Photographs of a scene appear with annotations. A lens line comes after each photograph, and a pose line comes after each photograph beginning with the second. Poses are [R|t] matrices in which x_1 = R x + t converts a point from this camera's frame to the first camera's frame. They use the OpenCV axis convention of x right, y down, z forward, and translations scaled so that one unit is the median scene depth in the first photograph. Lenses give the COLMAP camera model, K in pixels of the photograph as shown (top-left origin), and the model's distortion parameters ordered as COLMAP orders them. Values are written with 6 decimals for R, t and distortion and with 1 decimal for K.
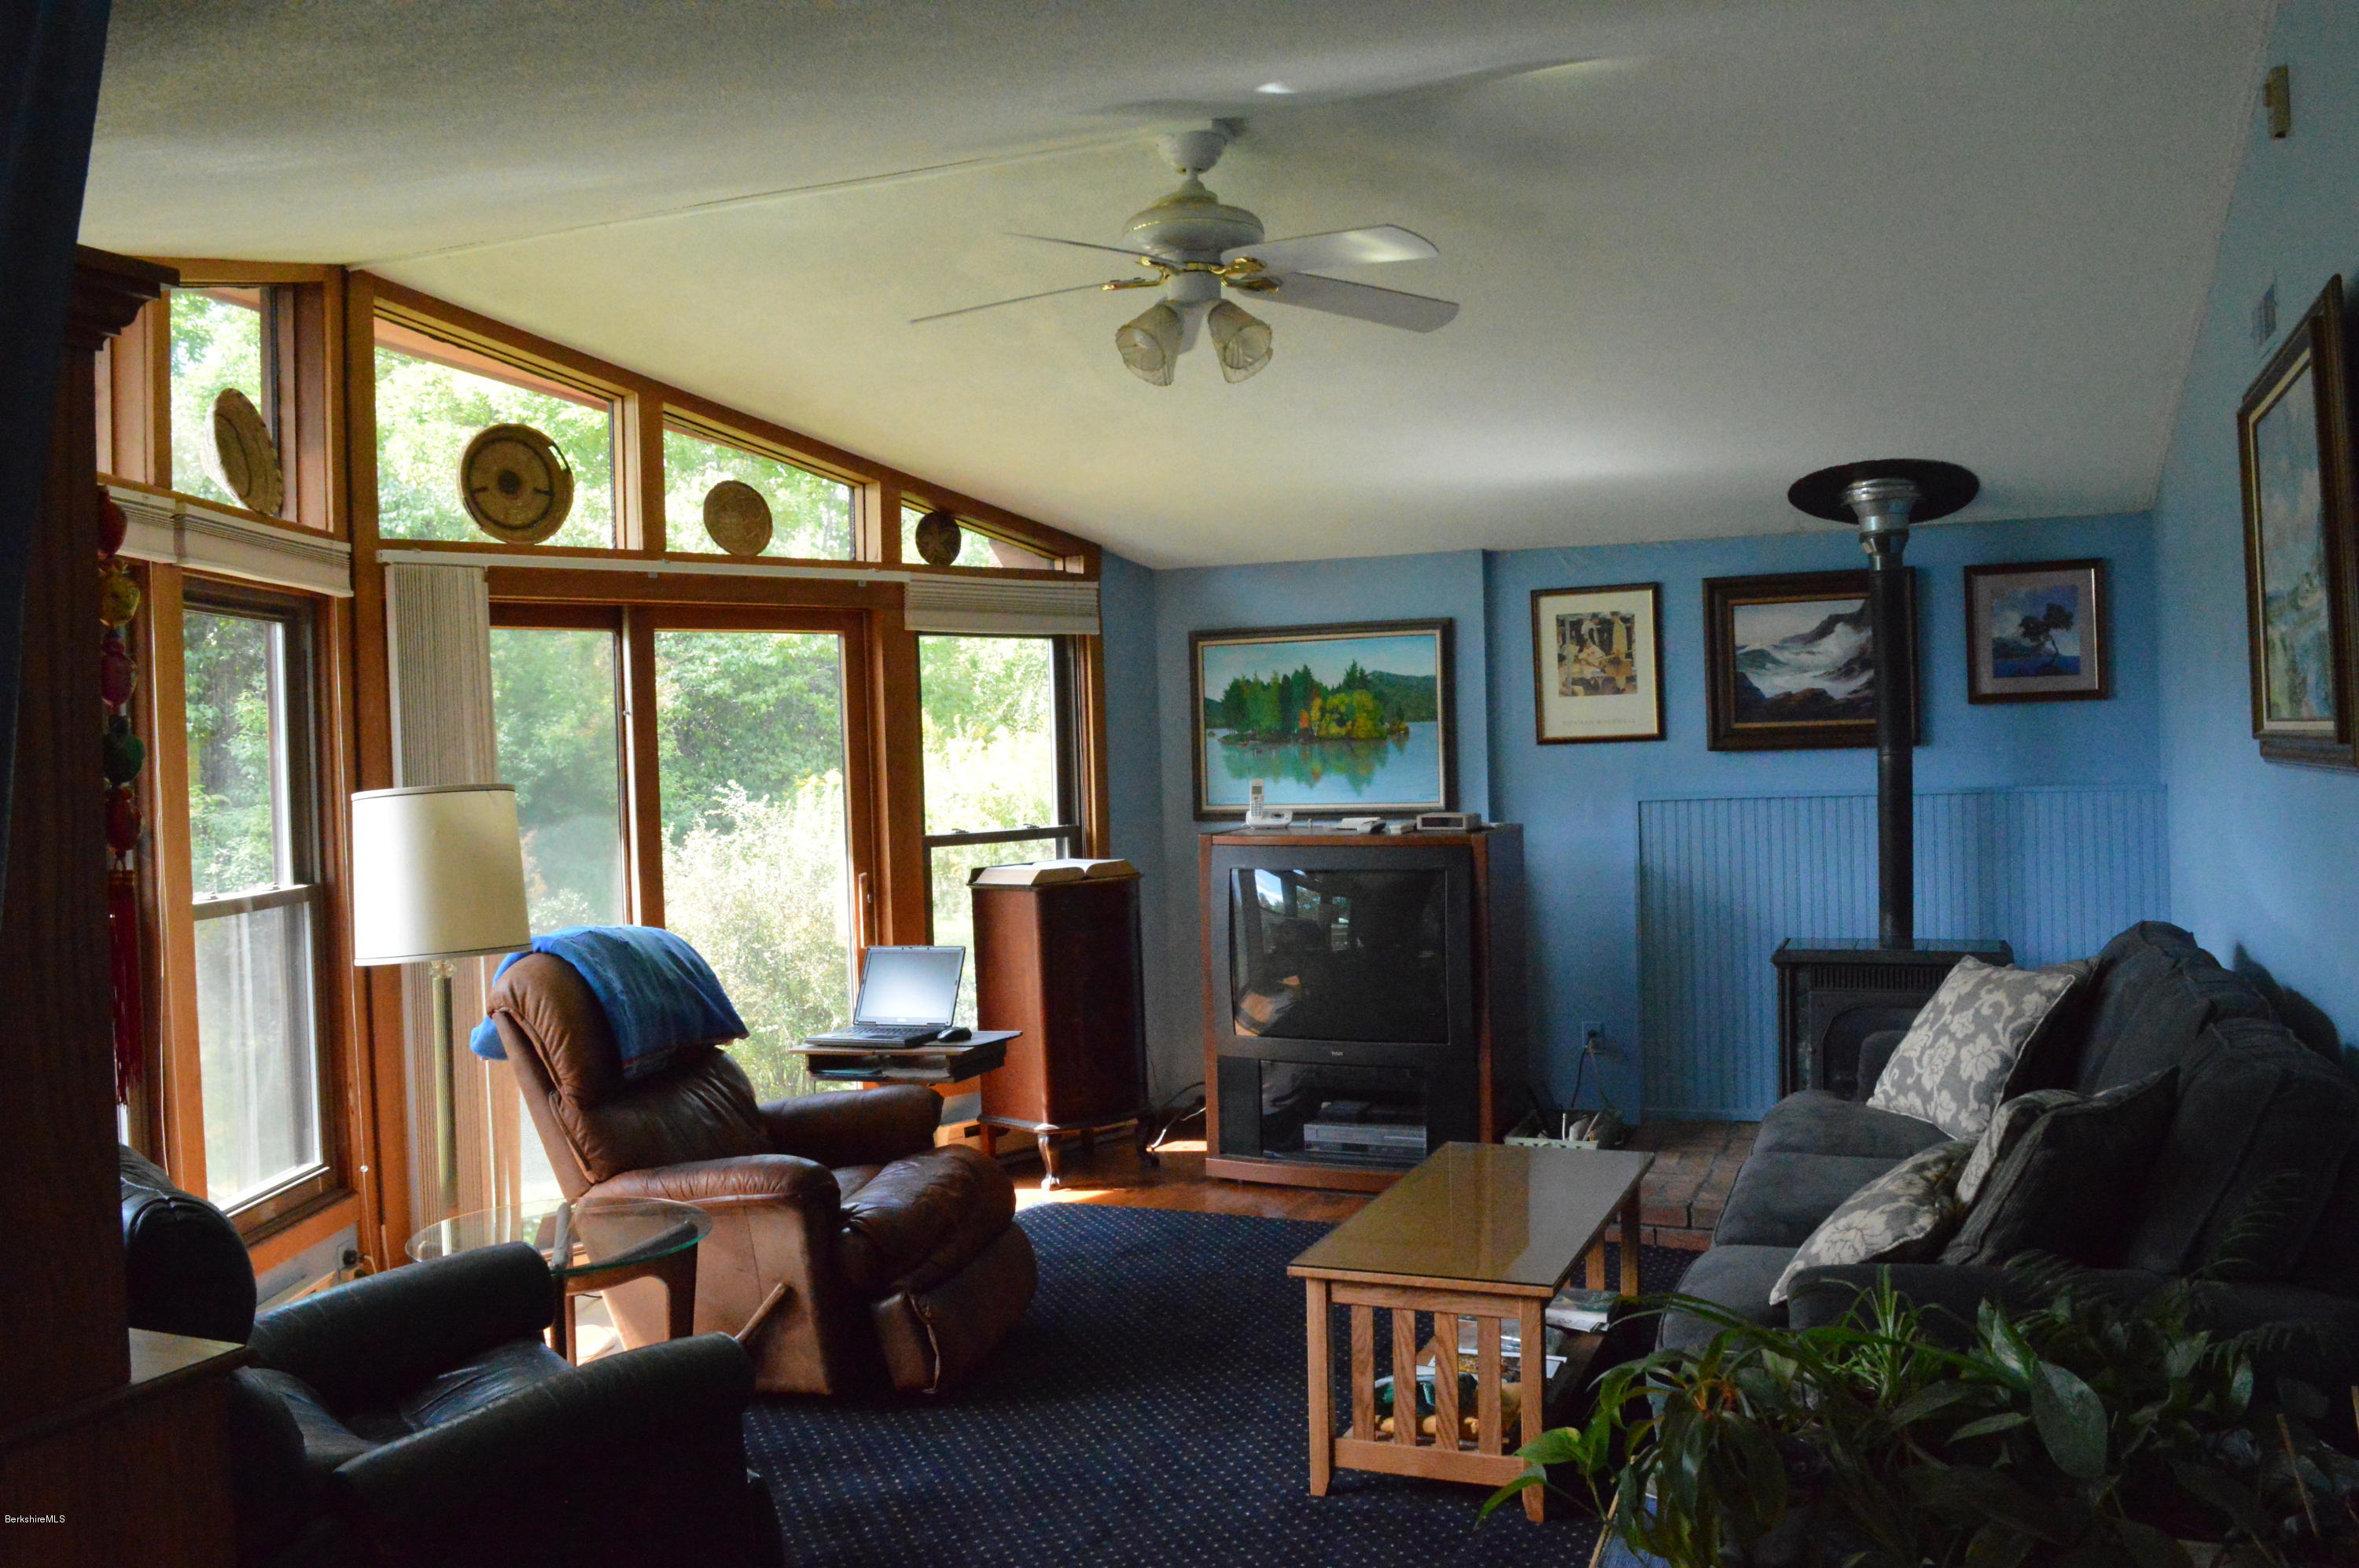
lens RADIAL K [[1931.2, 0, 1179.0], [0, 1931.2, 777.3], [0, 0, 1]] dist [-0.077031, -0.004557]
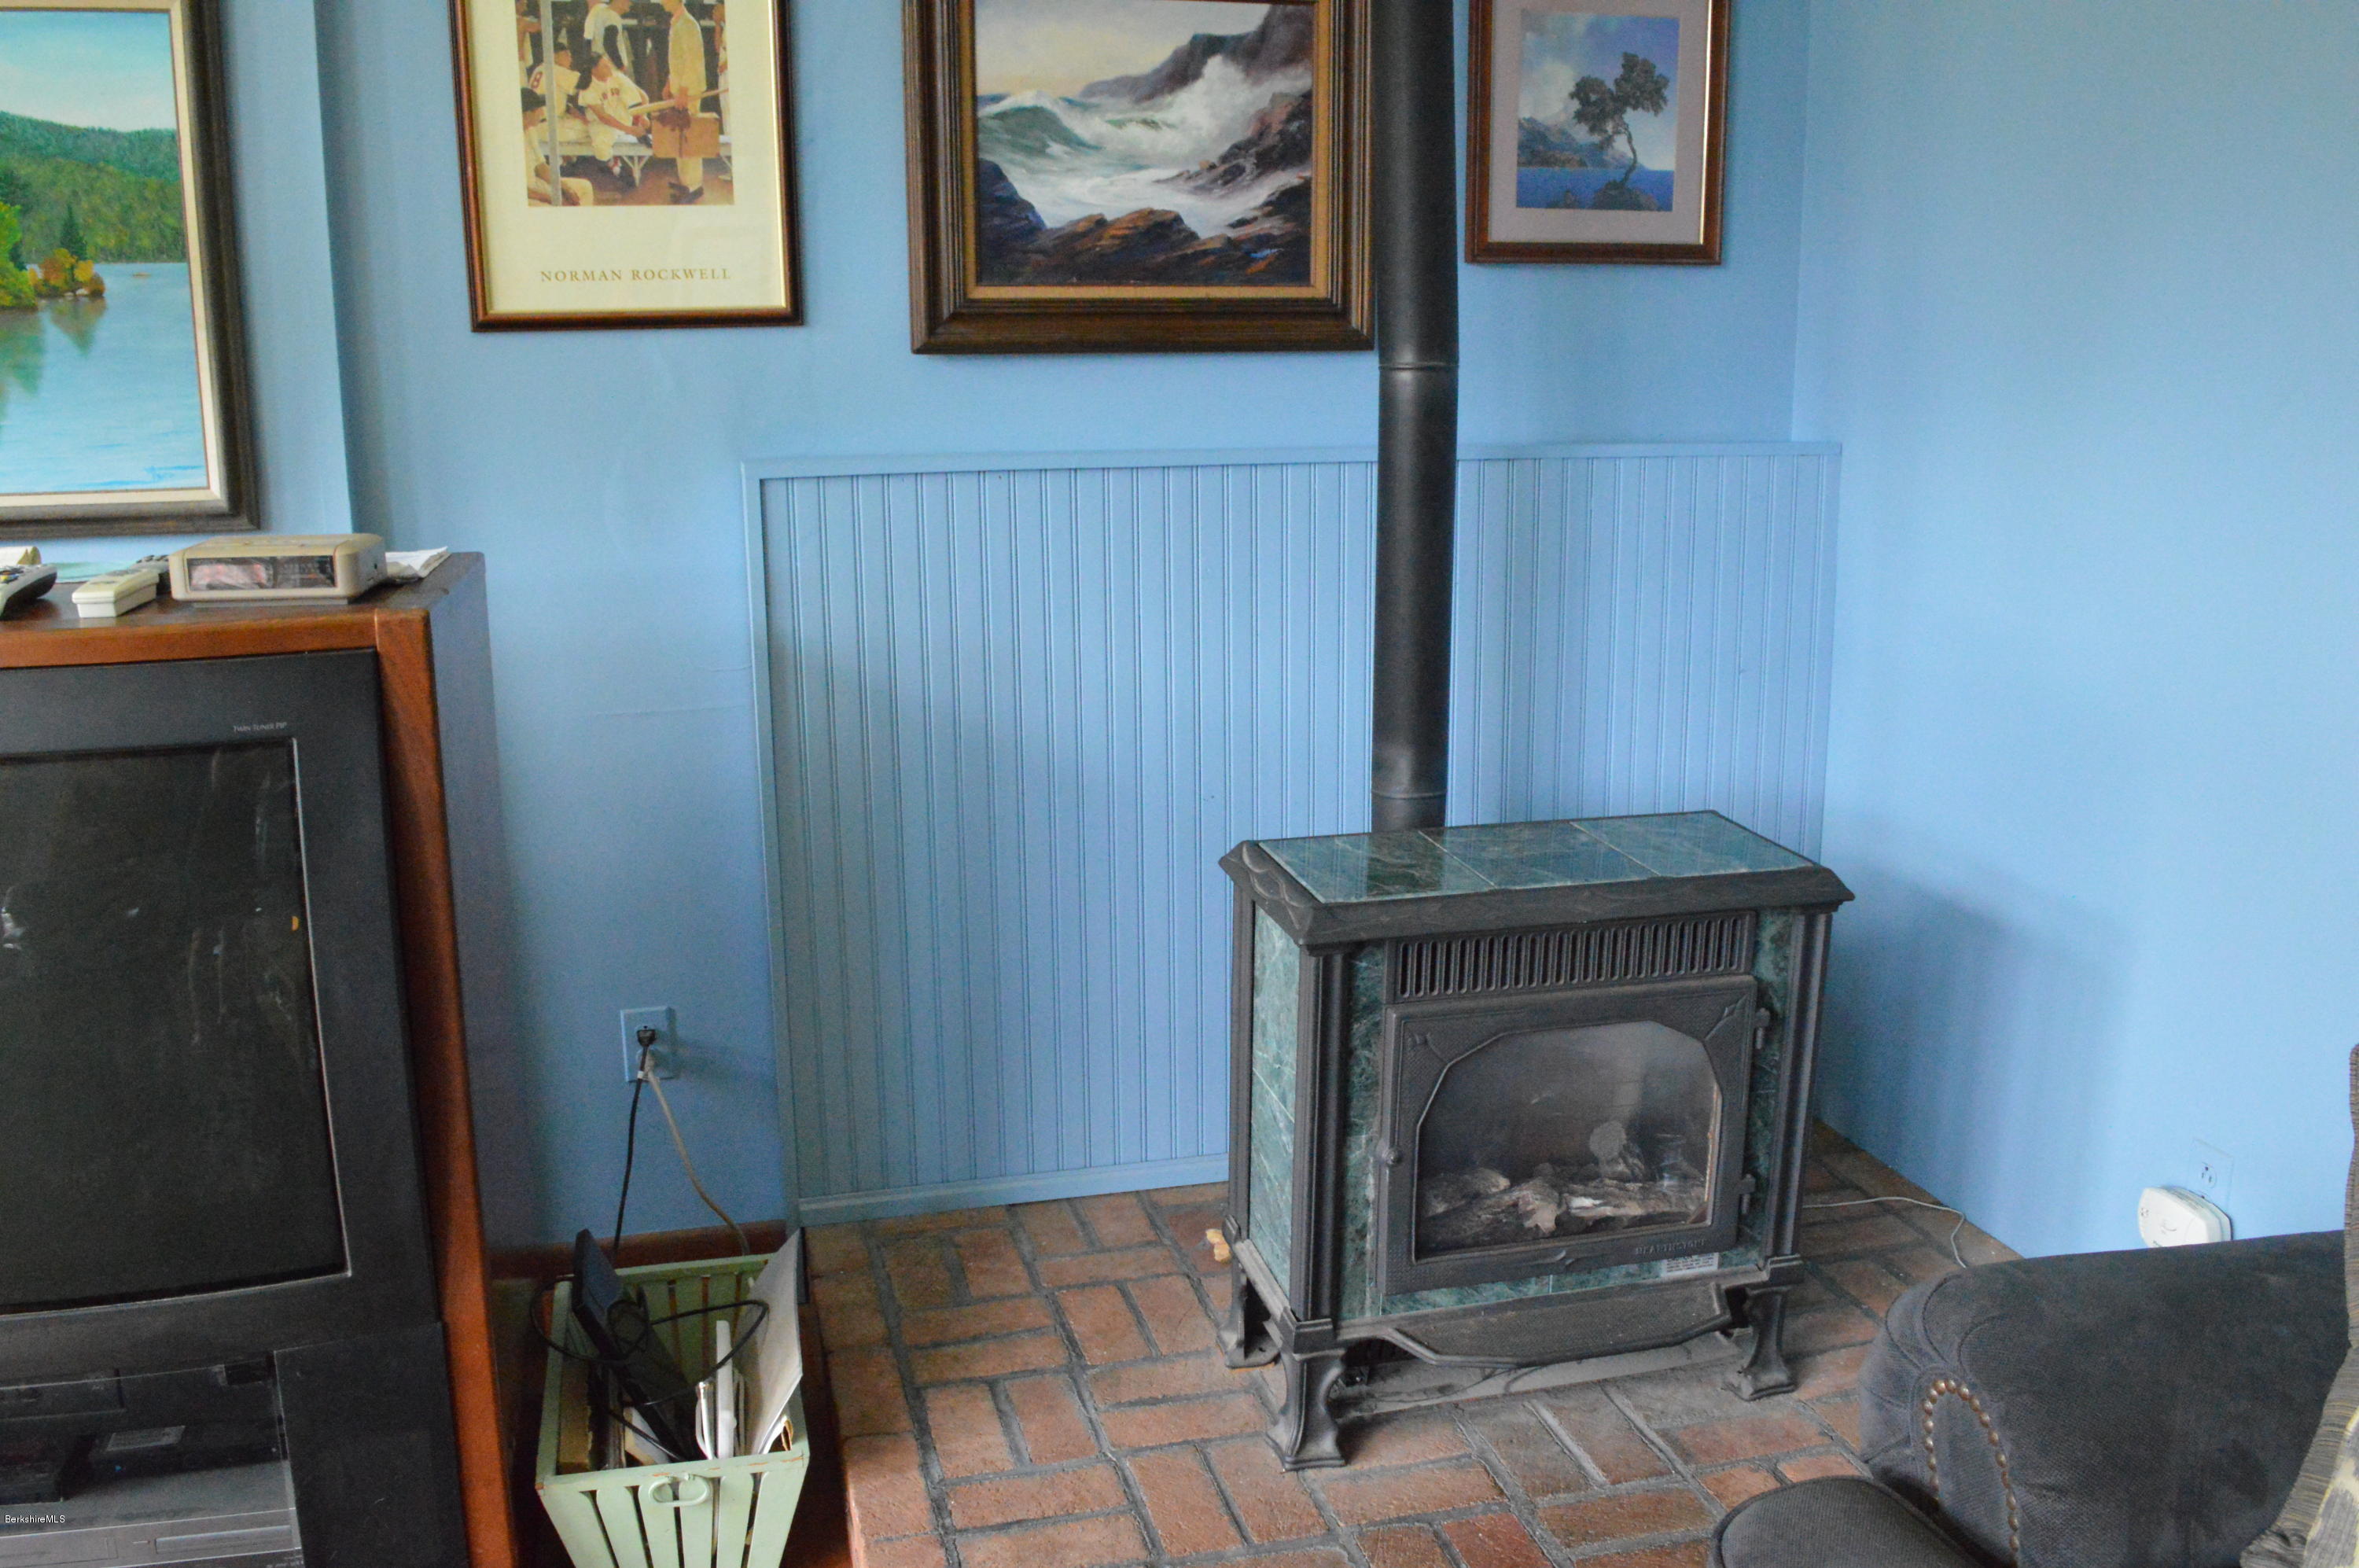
lens RADIAL K [[1931.2, 0, 1174.9], [0, 1931.2, 780.8], [0, 0, 1]] dist [-0.077031, -0.004557]
pose [[0.798075, -0.105540, 0.593243, 0.066571], [-0.008767, 0.982403, 0.186566, -0.001089], [-0.602494, -0.154094, 0.783107, 0.633712]]
